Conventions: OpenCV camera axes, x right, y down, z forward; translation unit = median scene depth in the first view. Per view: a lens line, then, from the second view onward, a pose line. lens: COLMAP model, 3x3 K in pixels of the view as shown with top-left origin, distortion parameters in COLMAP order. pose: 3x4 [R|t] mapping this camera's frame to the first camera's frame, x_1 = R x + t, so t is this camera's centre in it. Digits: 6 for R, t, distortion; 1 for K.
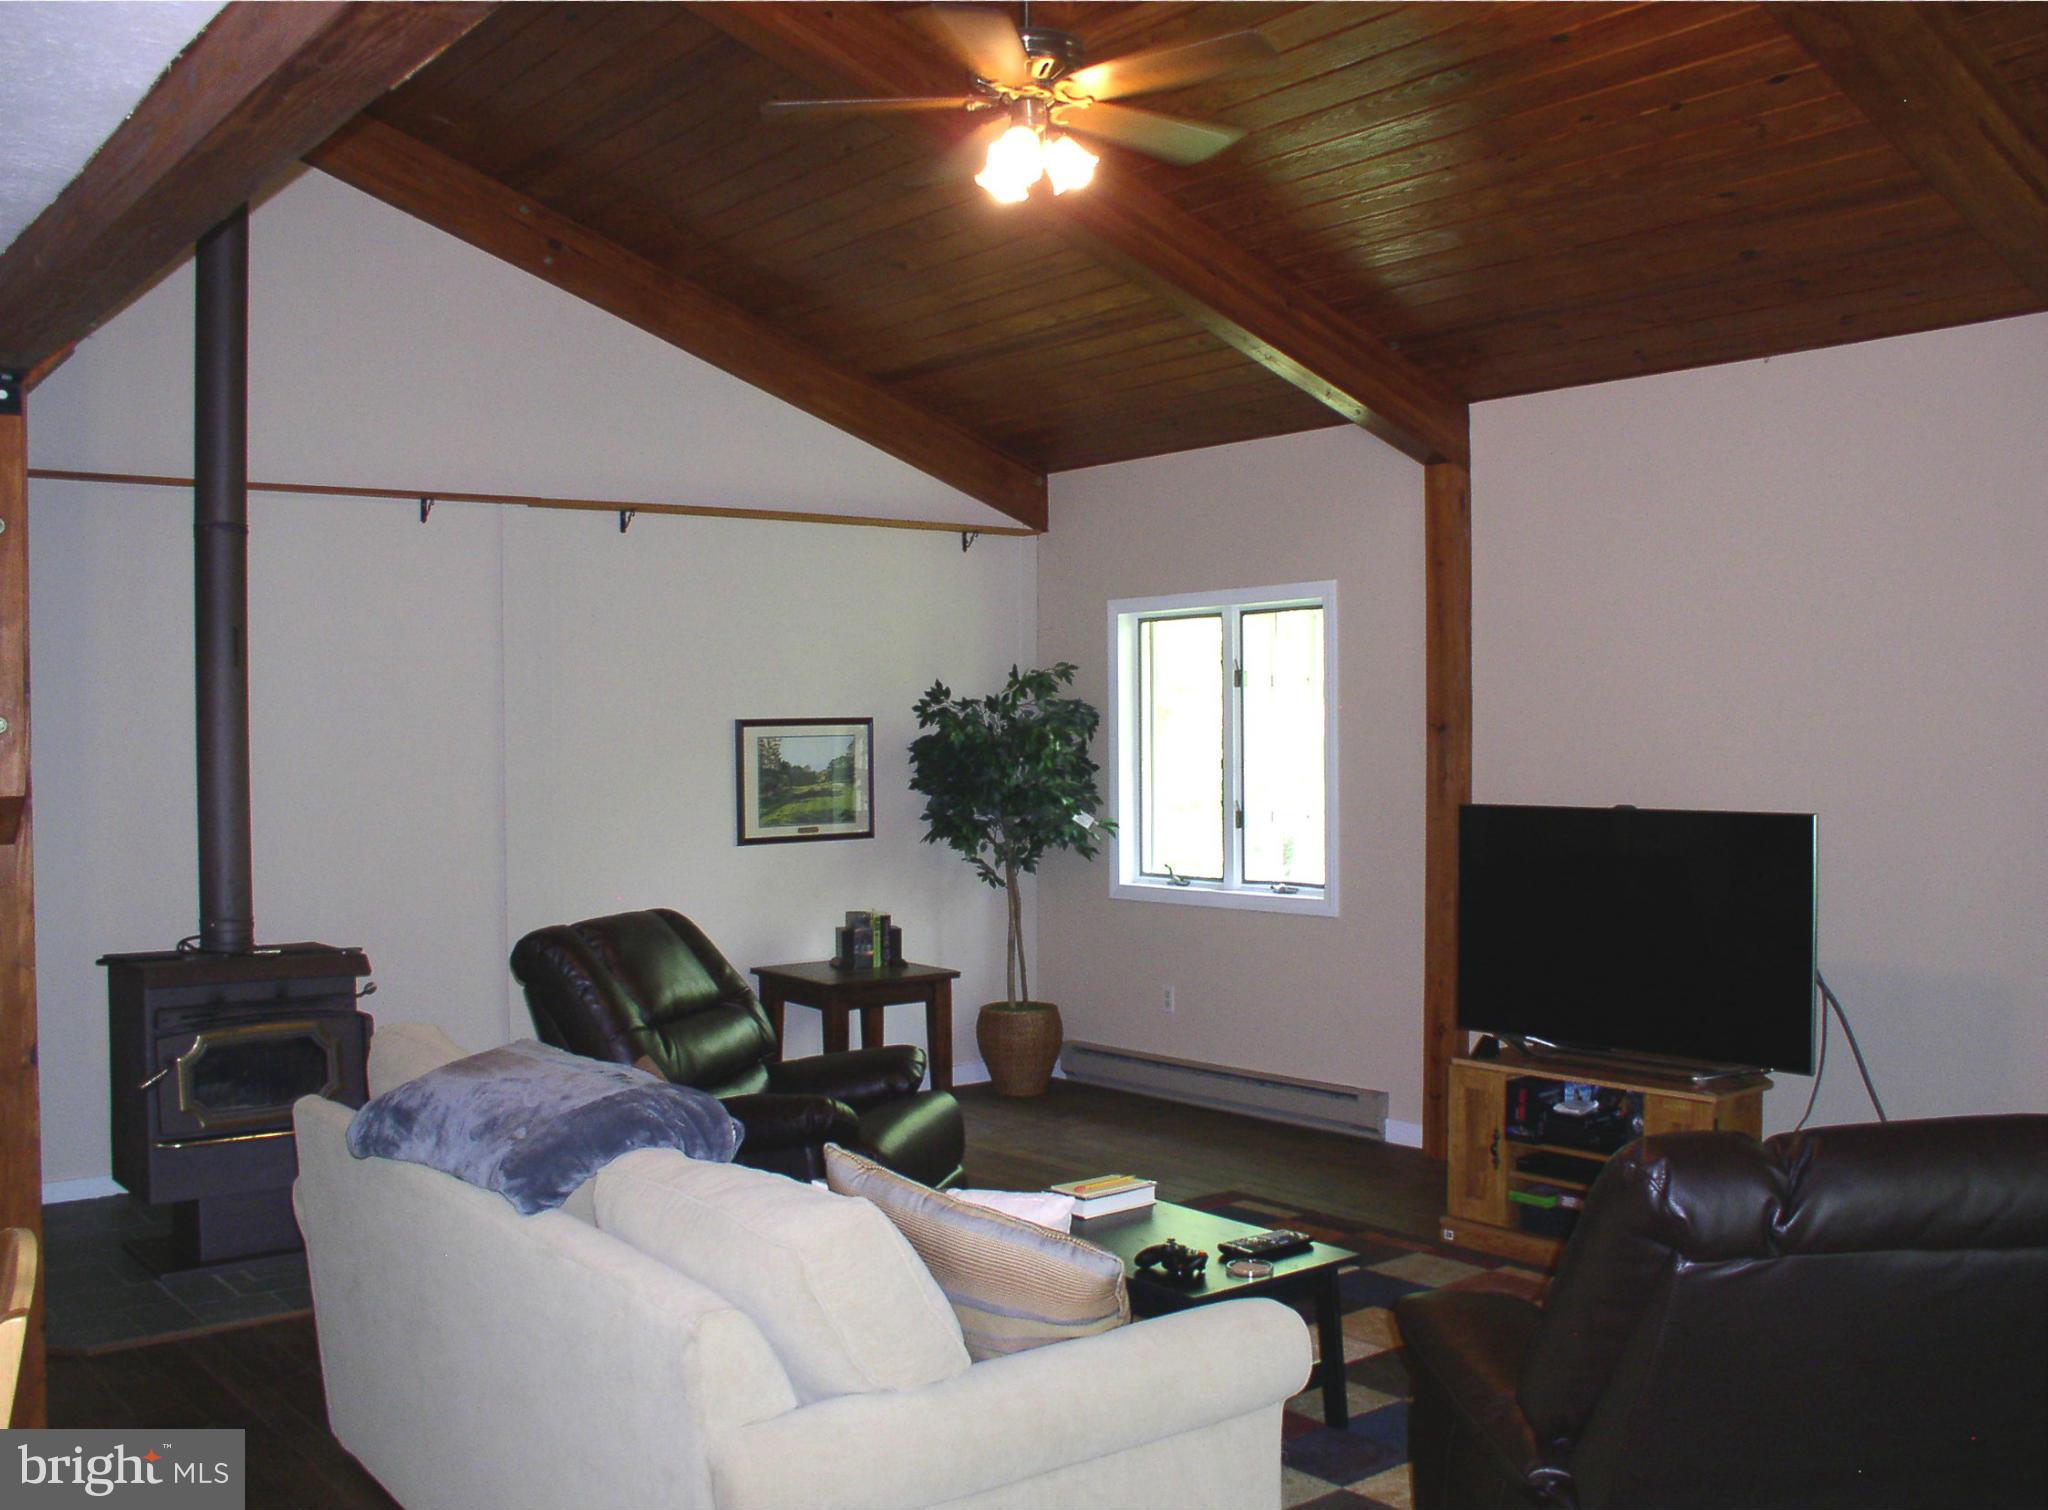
lens RADIAL K [[1948.9, 0, 1024.0], [0, 1948.9, 755.0], [0, 0, 1]] dist [-0.211001, 0.309572]
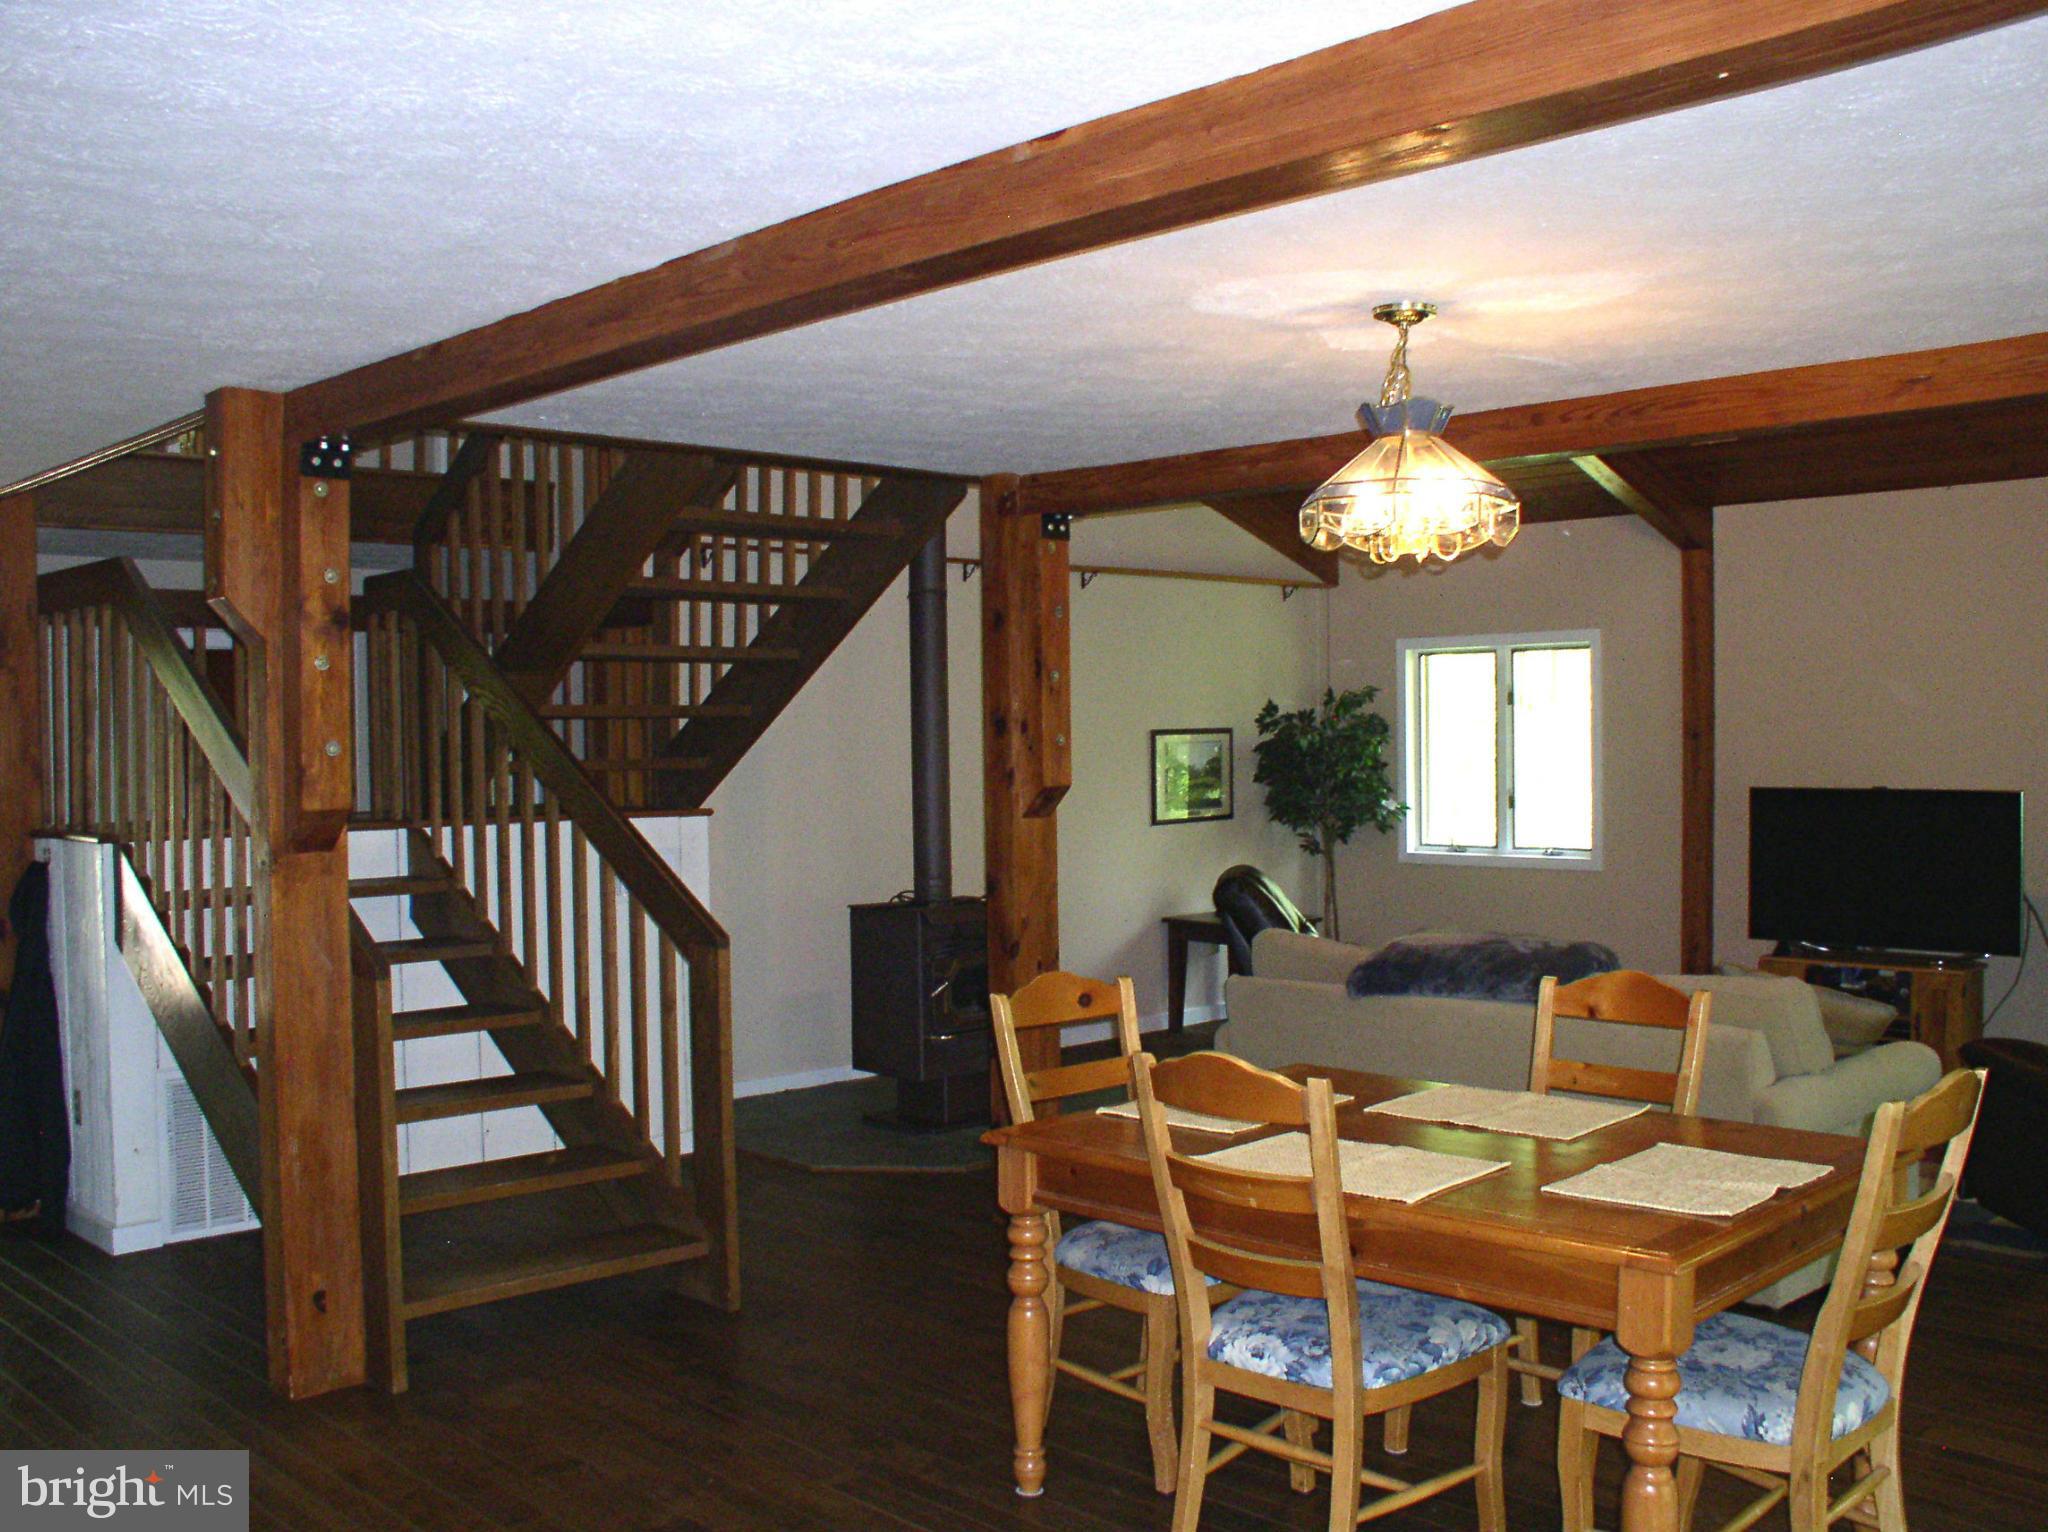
lens RADIAL K [[1879.0, 0, 1081.8], [0, 1879.0, 800.0], [0, 0, 1]] dist [-0.186454, 0.212196]
pose [[0.993389, -0.008033, 0.114512, -0.330973], [0.005299, 0.999694, 0.024161, -0.001656], [-0.114671, -0.023394, 0.993128, -0.255851]]
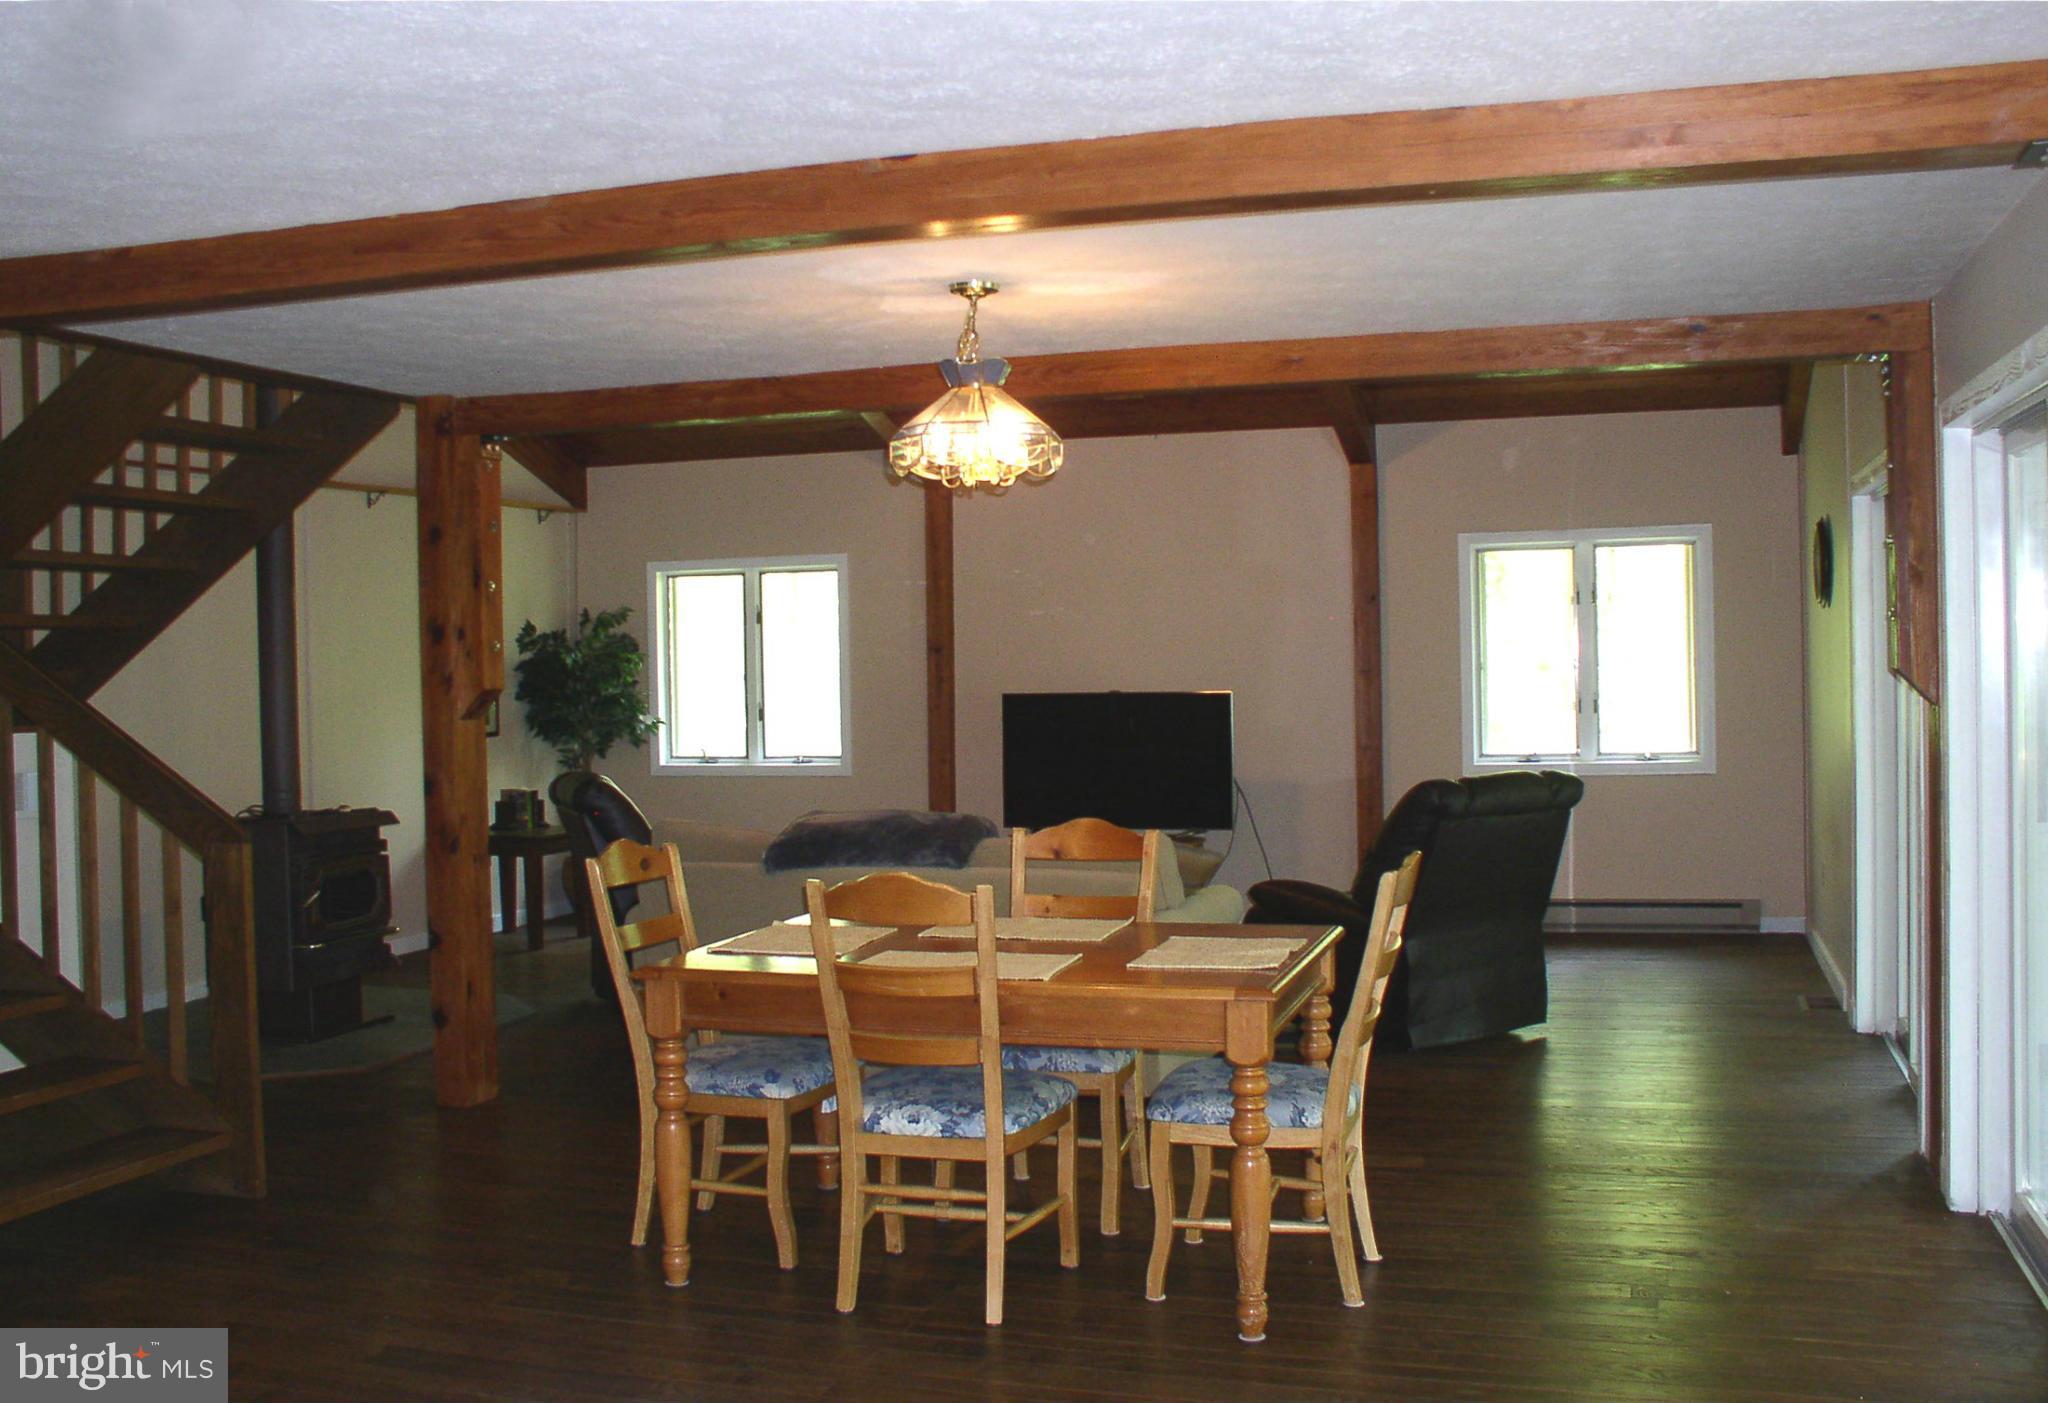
lens RADIAL K [[1945.6, 0, 1024.0], [0, 1945.6, 701.5], [0, 0, 1]] dist [-0.288164, 0.643873]
pose [[0.837201, -0.019243, 0.546557, -0.505762], [0.016356, 0.999815, 0.010148, 0.011270], [-0.546651, 0.000443, 0.837361, -0.314368]]
